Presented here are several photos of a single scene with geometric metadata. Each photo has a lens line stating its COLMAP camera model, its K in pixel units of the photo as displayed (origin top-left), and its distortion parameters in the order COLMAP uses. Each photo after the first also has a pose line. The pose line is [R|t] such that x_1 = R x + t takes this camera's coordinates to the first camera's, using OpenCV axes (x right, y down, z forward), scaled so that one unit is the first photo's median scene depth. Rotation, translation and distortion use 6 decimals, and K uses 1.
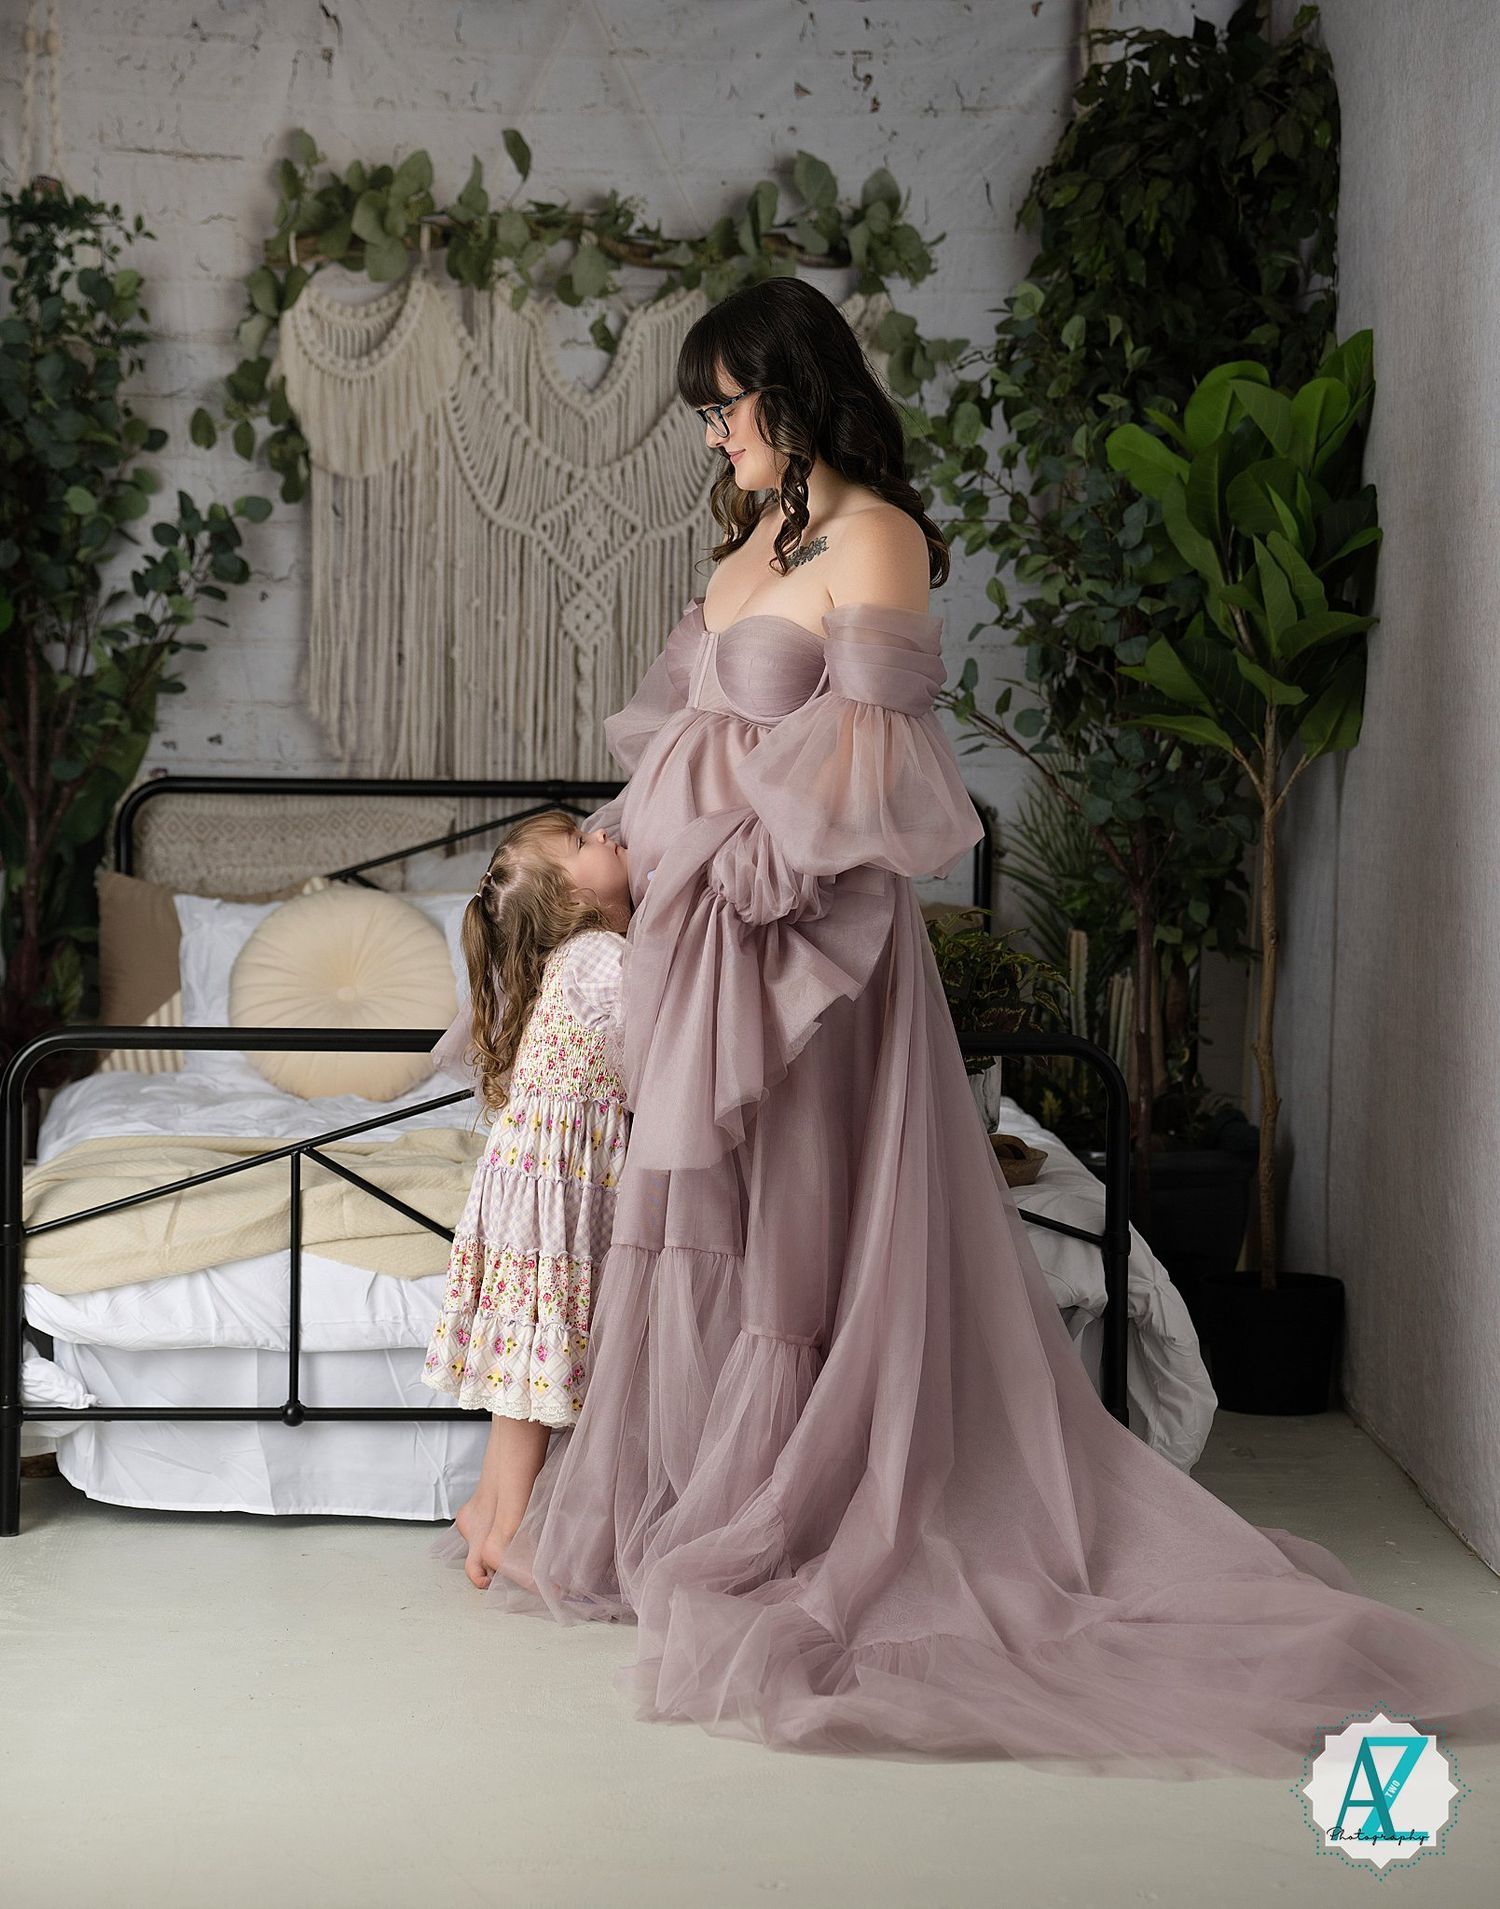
lens RADIAL K [[5254.9, 0, 681.0], [0, 5254.9, 967.1], [0, 0, 1]] dist [0.825197, 0.000000]
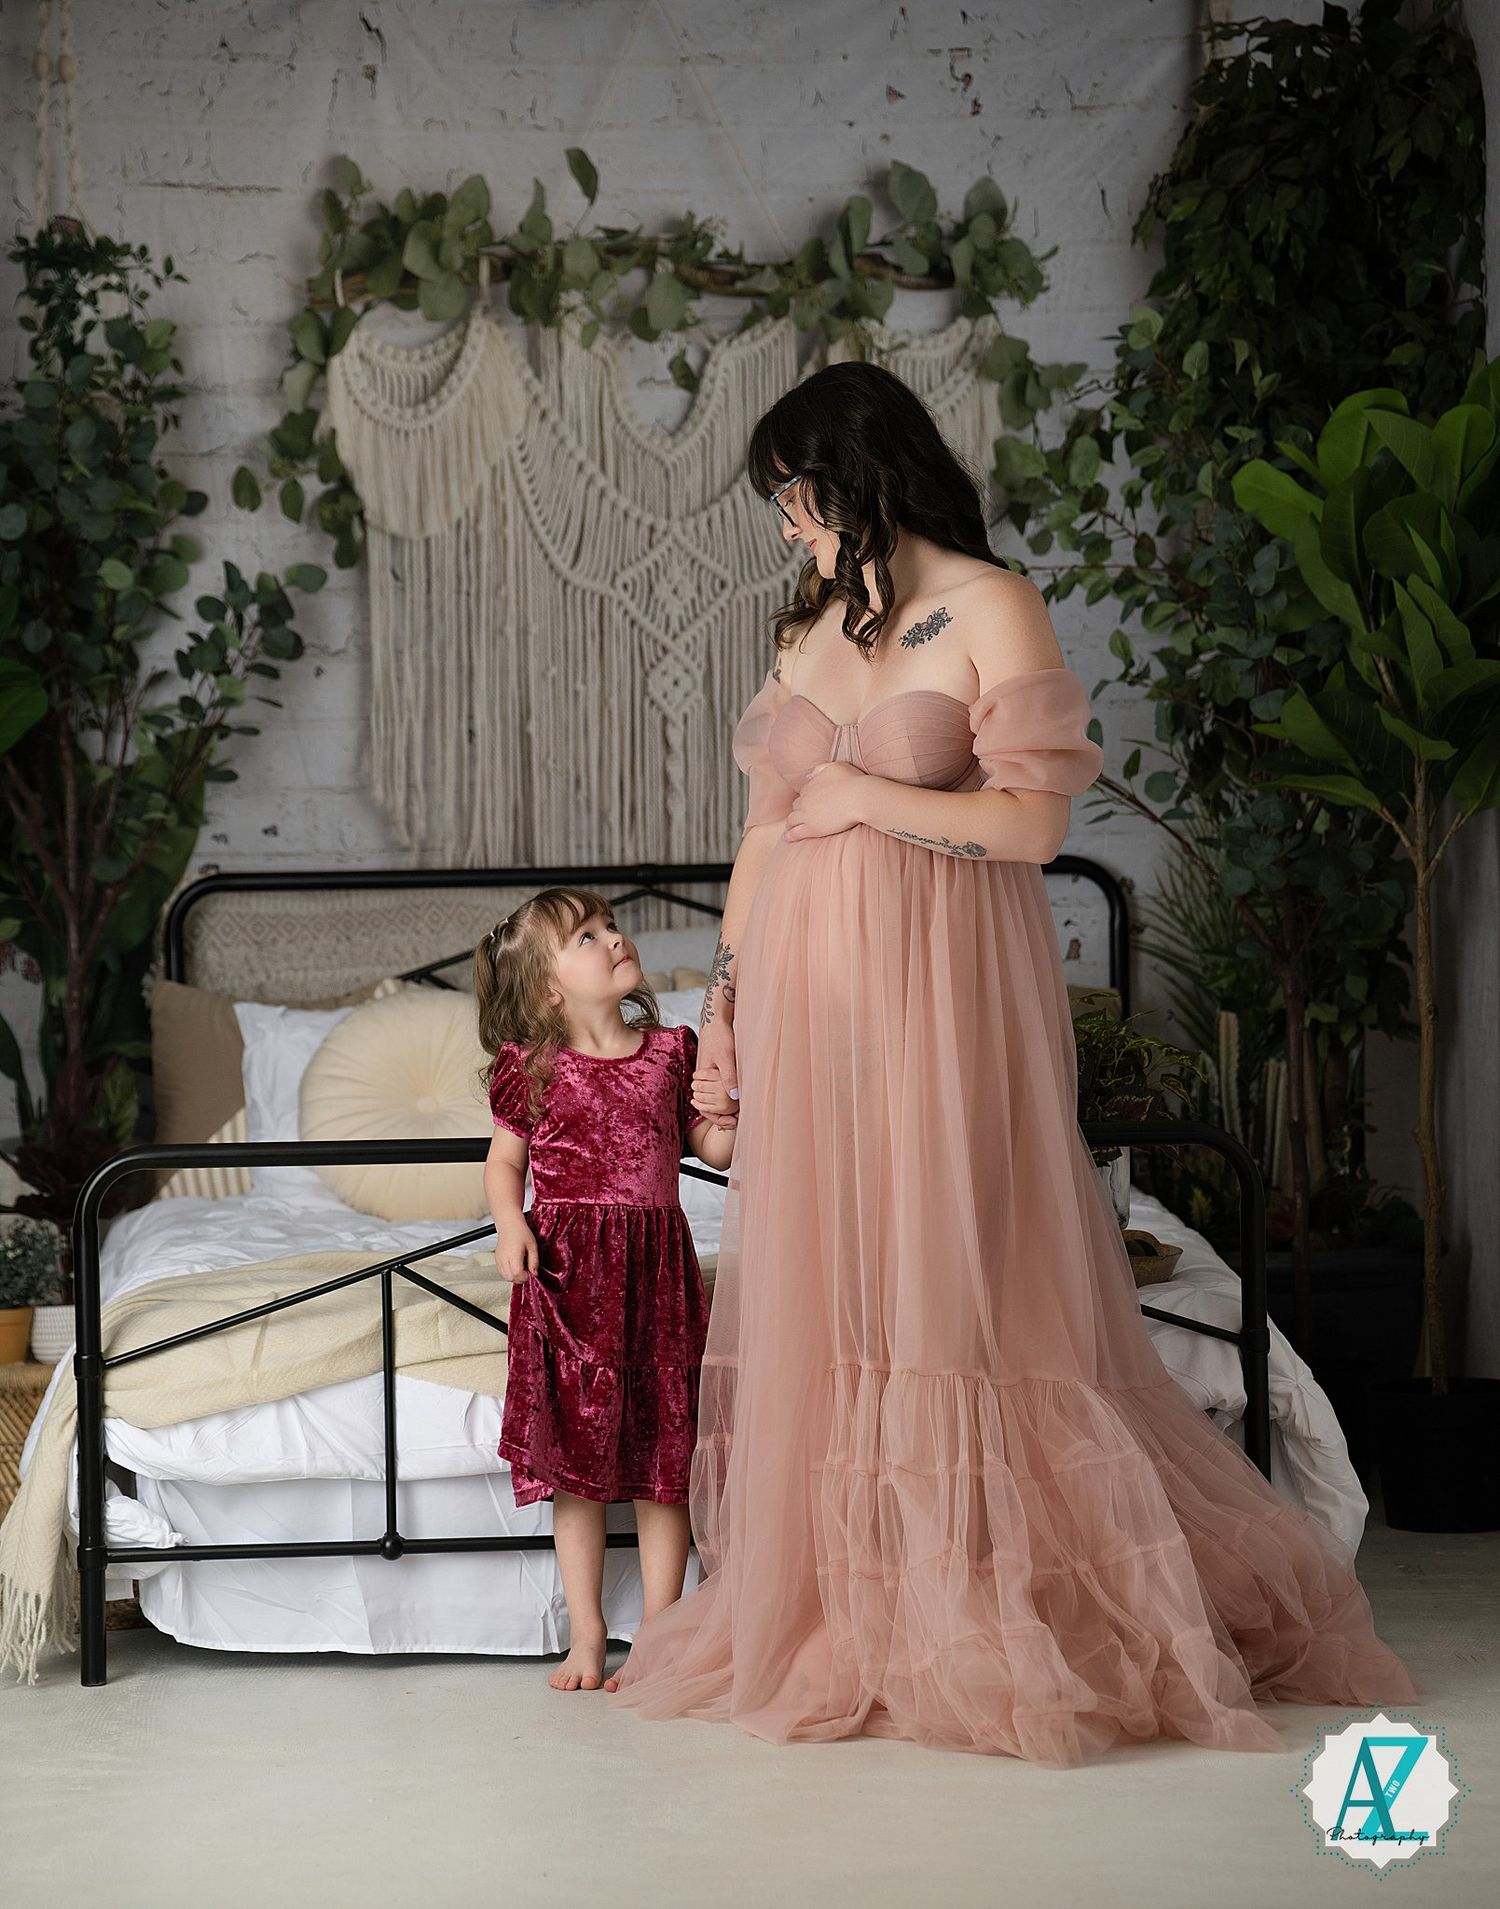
lens RADIAL K [[7058.5, 0, 754.1], [0, 7058.5, 1045.5], [0, 0, 1]] dist [1.499270, 0.000000]
pose [[0.999486, -0.030900, -0.008541, 0.004303], [0.030859, 0.999511, -0.004955, 0.002412], [0.008690, 0.004689, 0.999951, -0.220502]]
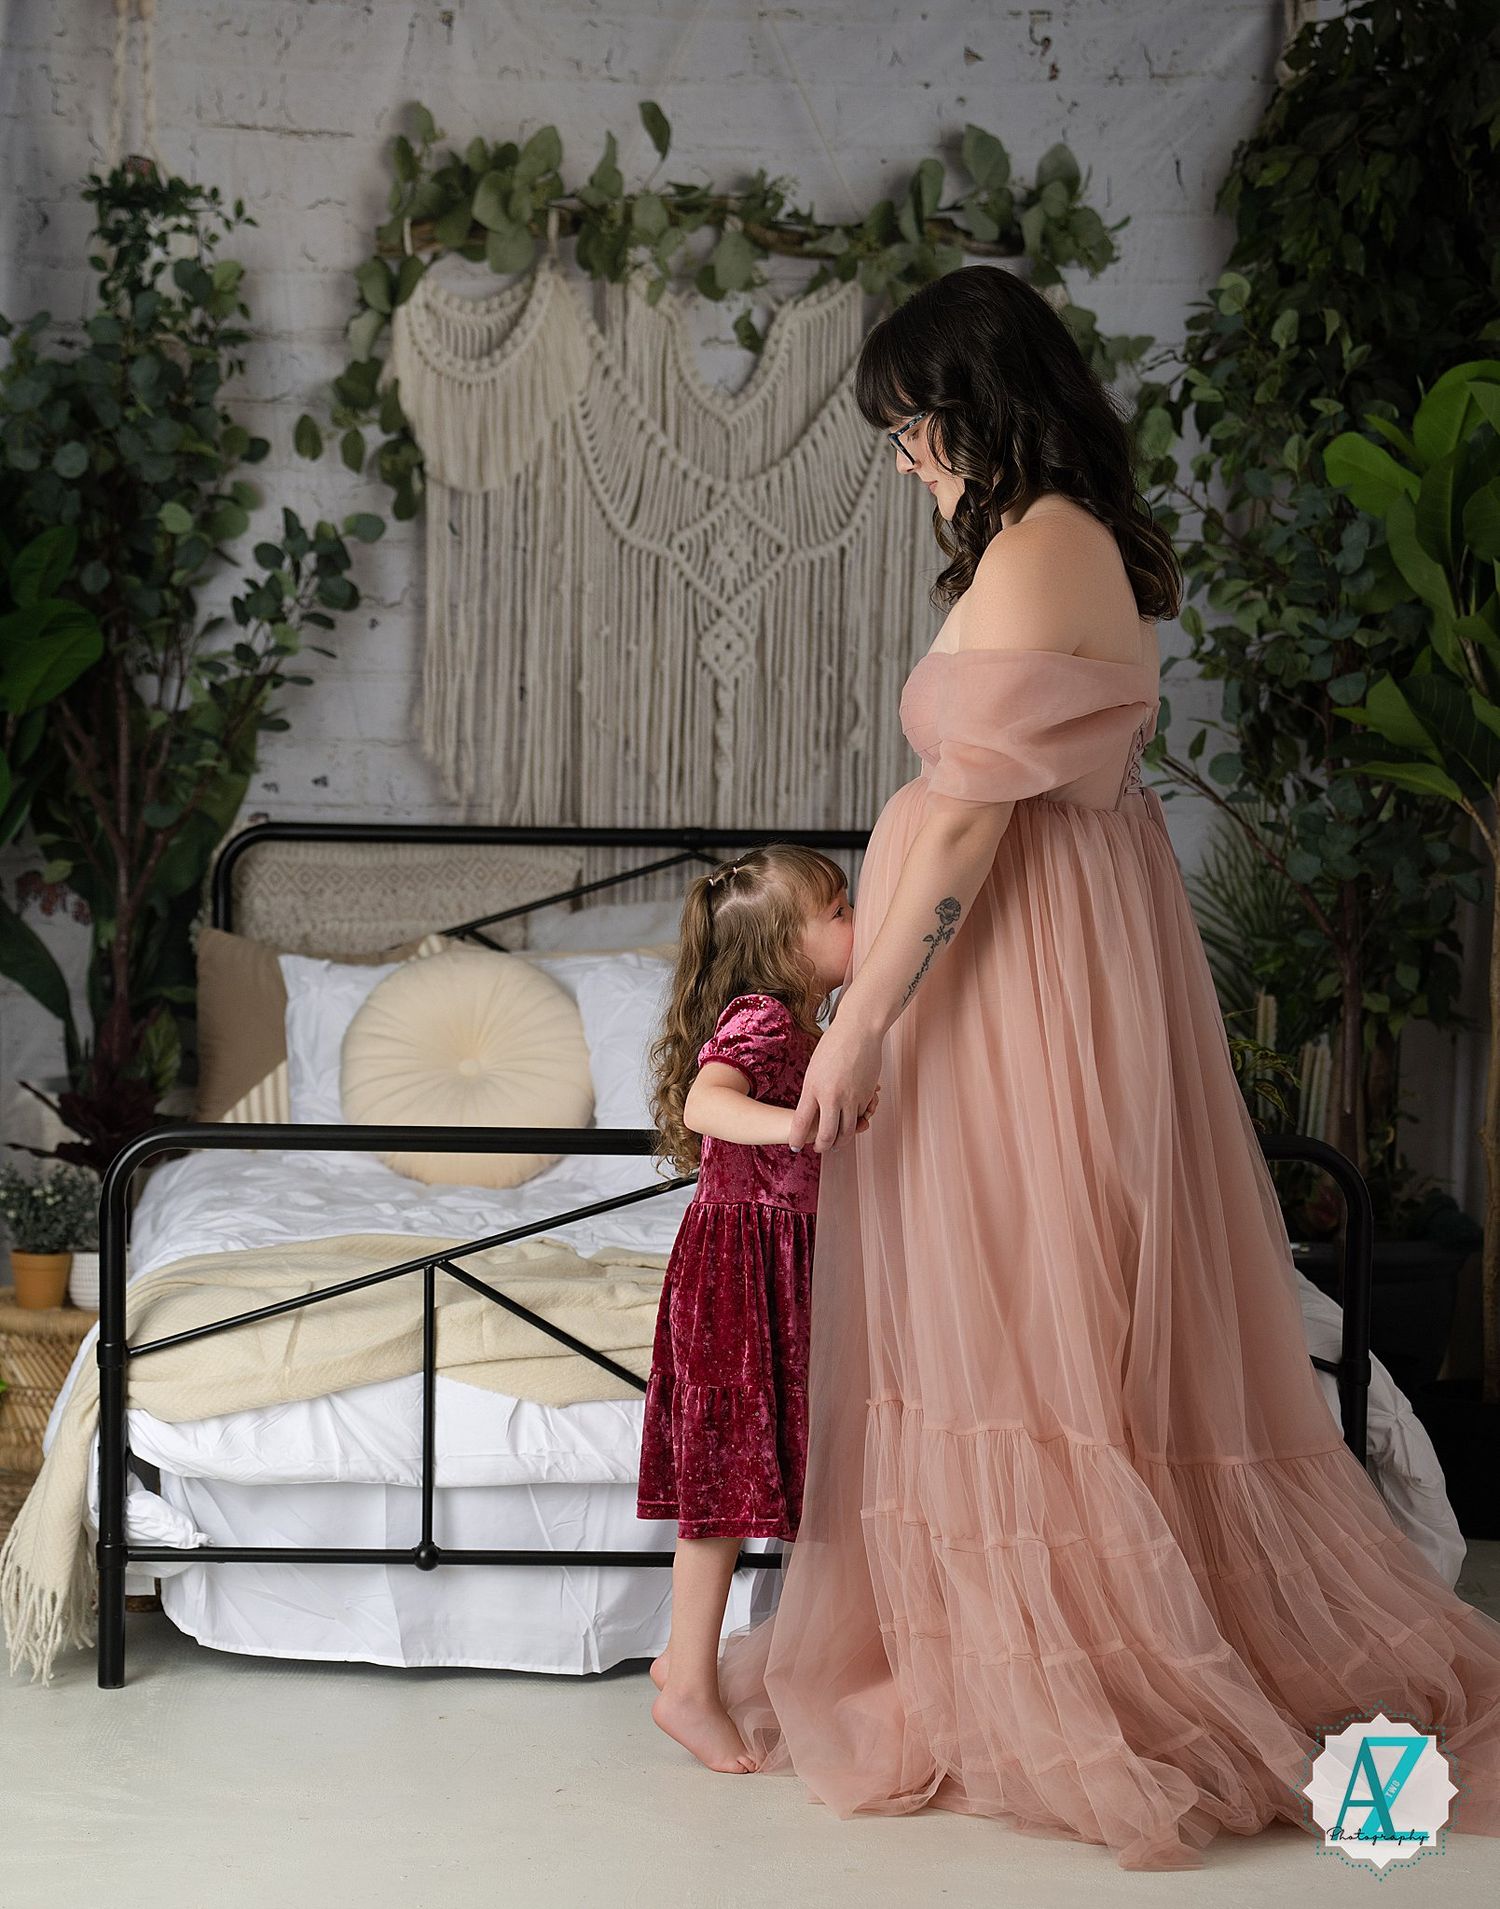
lens RADIAL K [[5075.8, 0, 673.7], [0, 5075.8, 1171.5], [0, 0, 1]] dist [0.599490, 0.000000]
pose [[0.999968, 0.004512, -0.006634, -0.020864], [-0.004213, 0.999002, 0.044462, -0.015201], [0.006828, -0.044433, 0.998989, 0.116696]]
